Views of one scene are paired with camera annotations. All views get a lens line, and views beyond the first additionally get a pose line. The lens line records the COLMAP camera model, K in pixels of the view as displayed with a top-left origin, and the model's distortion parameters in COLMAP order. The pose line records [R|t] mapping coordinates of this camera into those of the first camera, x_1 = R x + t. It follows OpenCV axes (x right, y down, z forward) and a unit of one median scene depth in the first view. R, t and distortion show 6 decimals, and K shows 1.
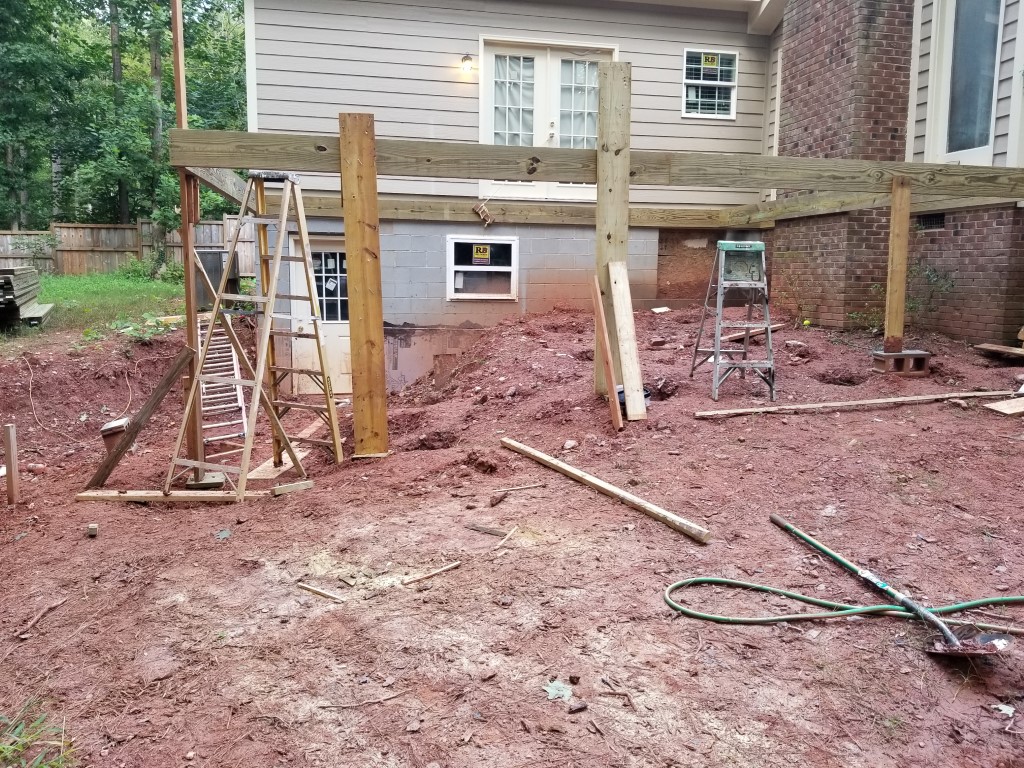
lens RADIAL K [[798.9, 0, 518.1], [0, 798.9, 370.3], [0, 0, 1]] dist [0.044240, -0.077821]
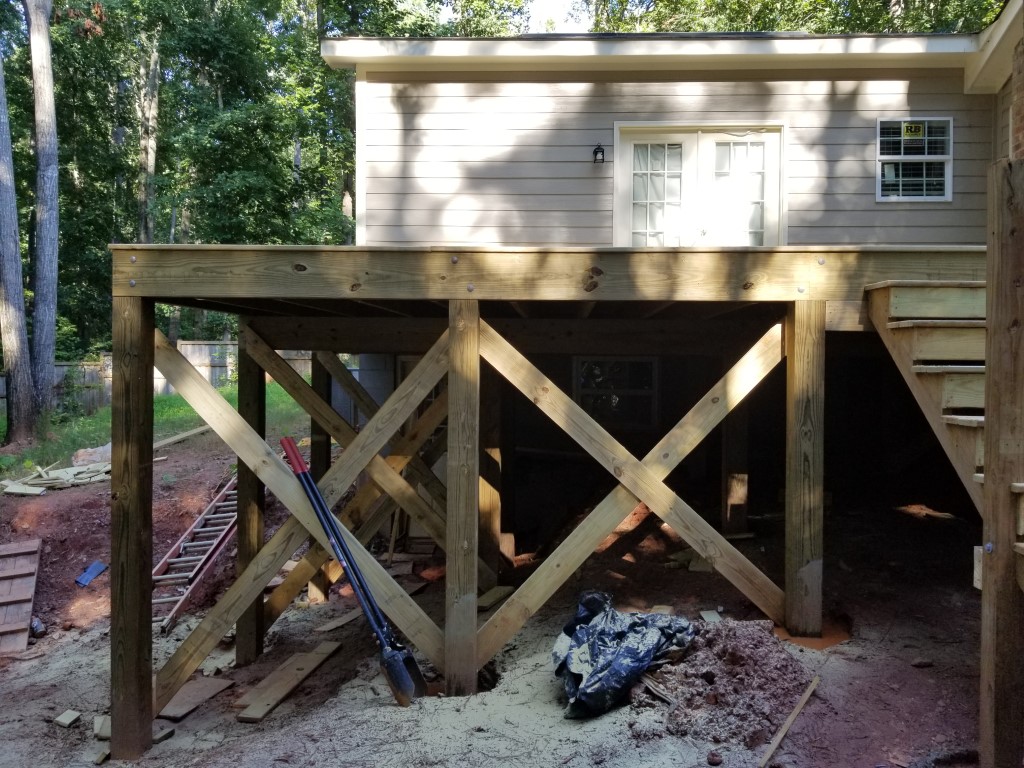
lens RADIAL K [[798.9, 0, 522.4], [0, 798.9, 375.3], [0, 0, 1]] dist [0.044240, -0.077821]
pose [[0.966321, -0.000786, -0.257340, 0.074946], [-0.028536, 0.993501, -0.110188, -0.053016], [0.255754, 0.113820, 0.960018, 0.184289]]
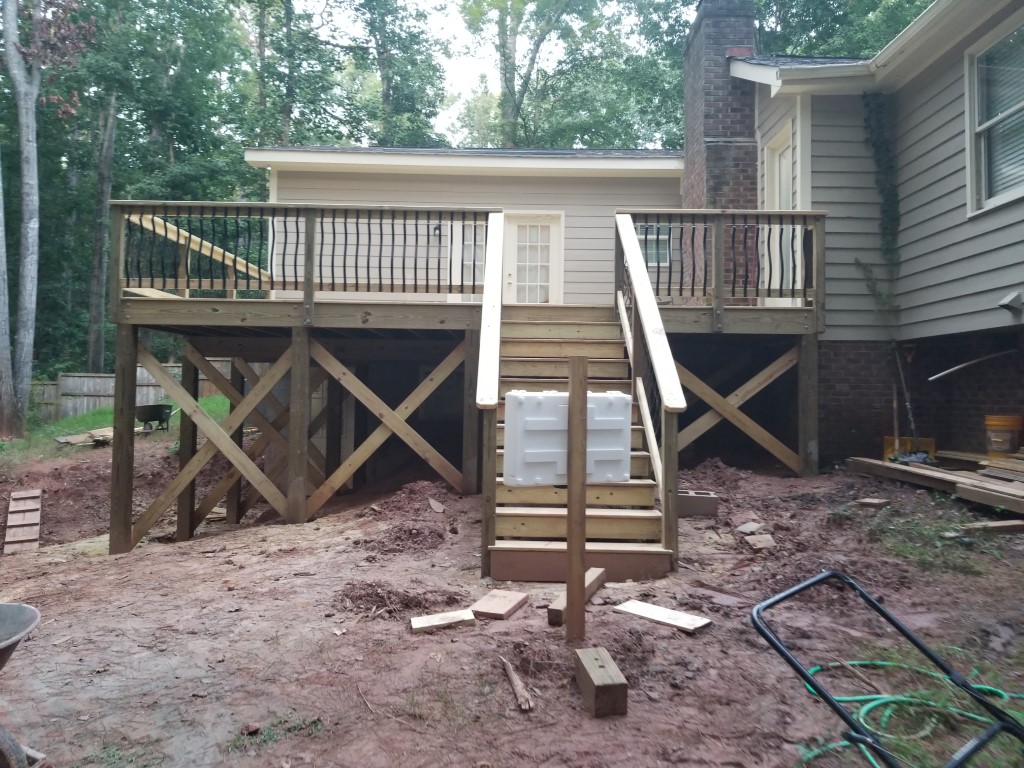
lens RADIAL K [[798.9, 0, 515.0], [0, 798.9, 376.8], [0, 0, 1]] dist [0.044240, -0.077821]
pose [[0.978363, -0.003766, -0.206861, 0.306808], [-0.027650, 0.988485, -0.148768, 0.023523], [0.205039, 0.151269, 0.966994, -0.145099]]
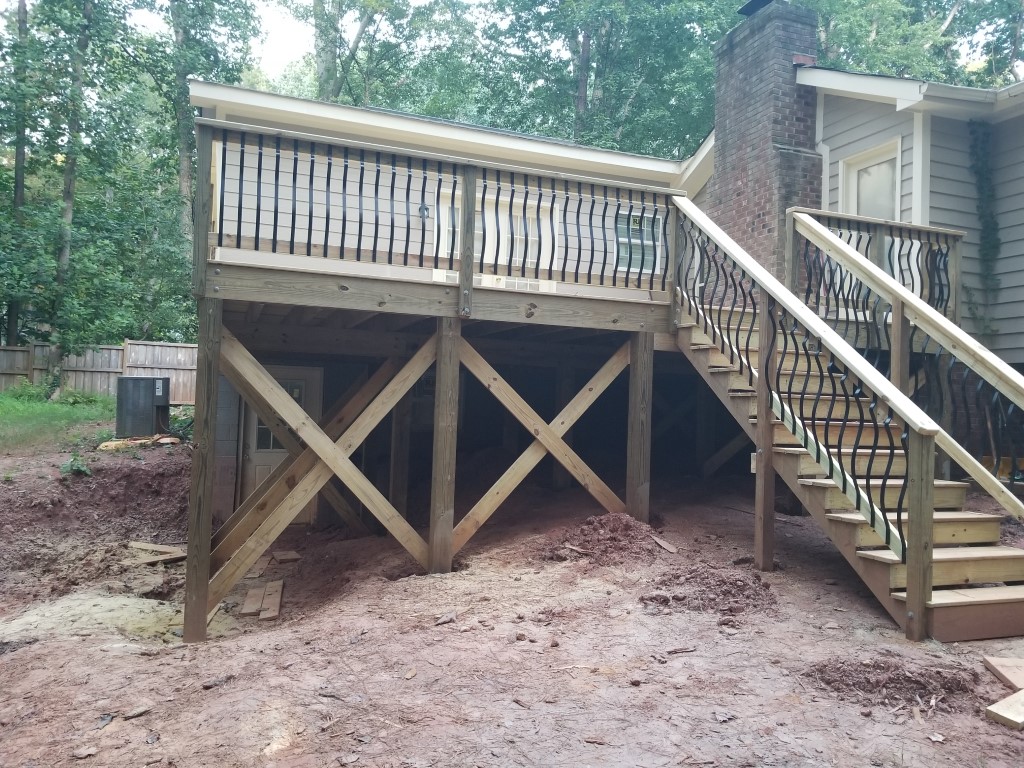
lens RADIAL K [[798.9, 0, 519.5], [0, 798.9, 385.2], [0, 0, 1]] dist [0.044240, -0.077821]
pose [[0.988715, 0.026469, 0.147454, -0.087134], [-0.004431, 0.989004, -0.147822, 0.005391], [-0.149745, 0.145501, 0.977960, -0.034209]]
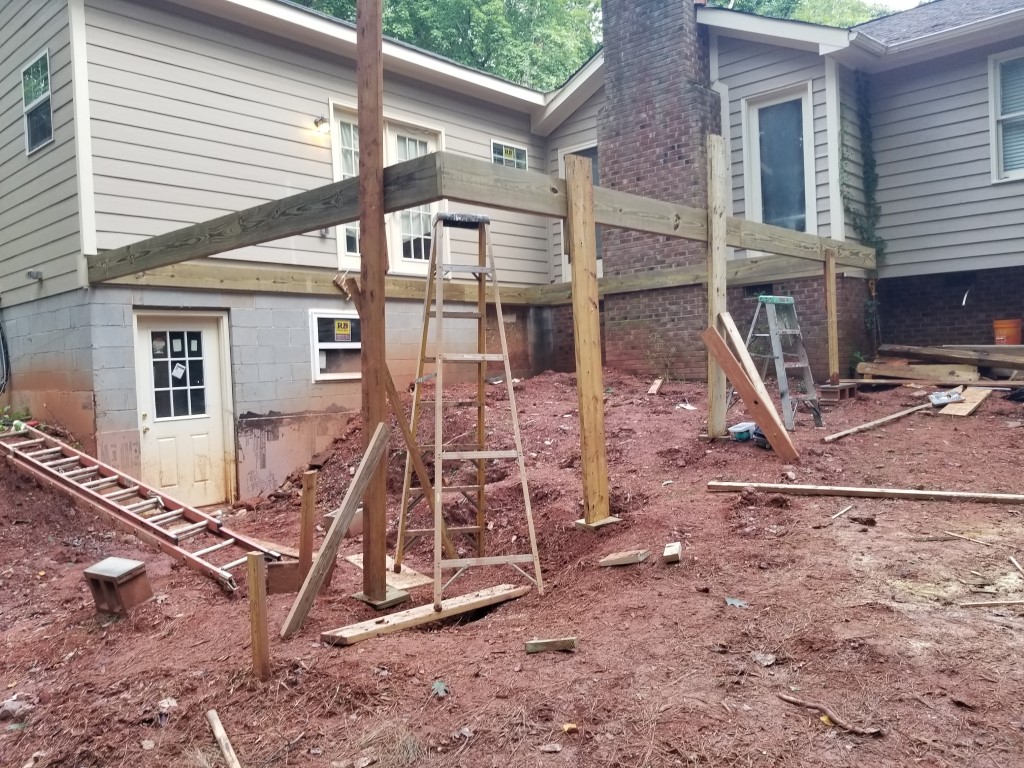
lens RADIAL K [[798.9, 0, 507.2], [0, 798.9, 378.5], [0, 0, 1]] dist [0.044240, -0.077821]
pose [[0.819644, -0.055649, 0.570164, -0.423259], [0.119267, 0.990039, -0.074823, 0.000032], [-0.560320, 0.129330, 0.818117, 0.157653]]
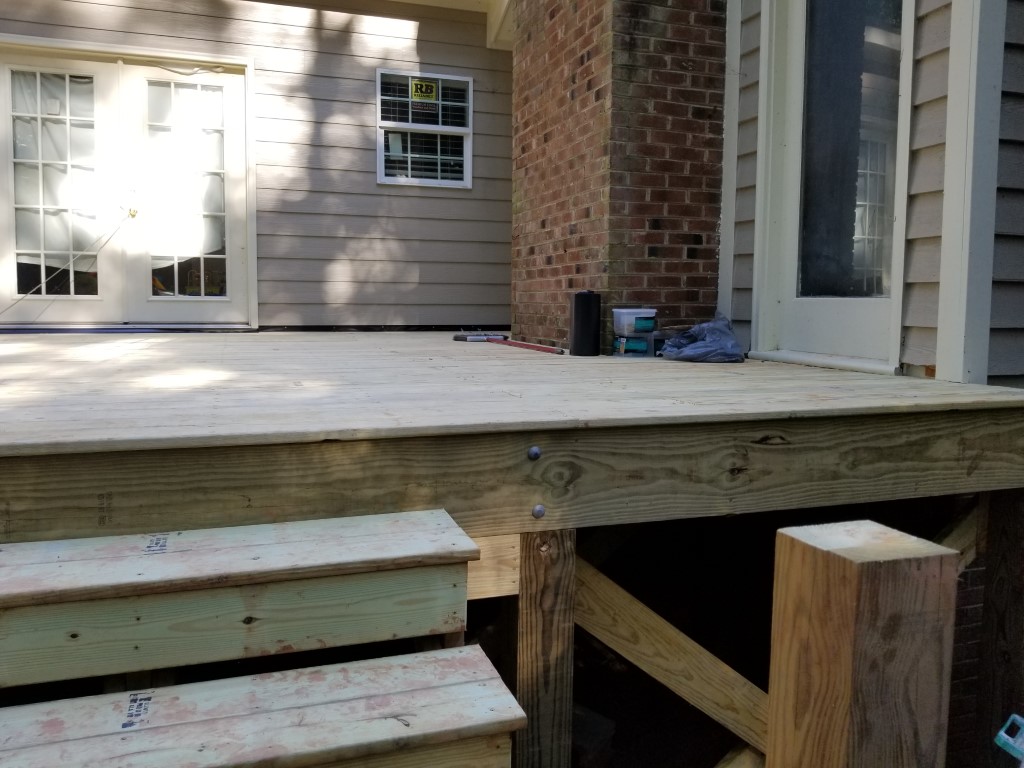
lens RADIAL K [[798.9, 0, 508.9], [0, 798.9, 364.1], [0, 0, 1]] dist [0.044240, -0.077821]
pose [[0.993006, -0.013442, 0.117300, 0.239800], [0.018313, 0.999010, -0.040543, -0.164985], [-0.116639, 0.042407, 0.992269, 0.430056]]
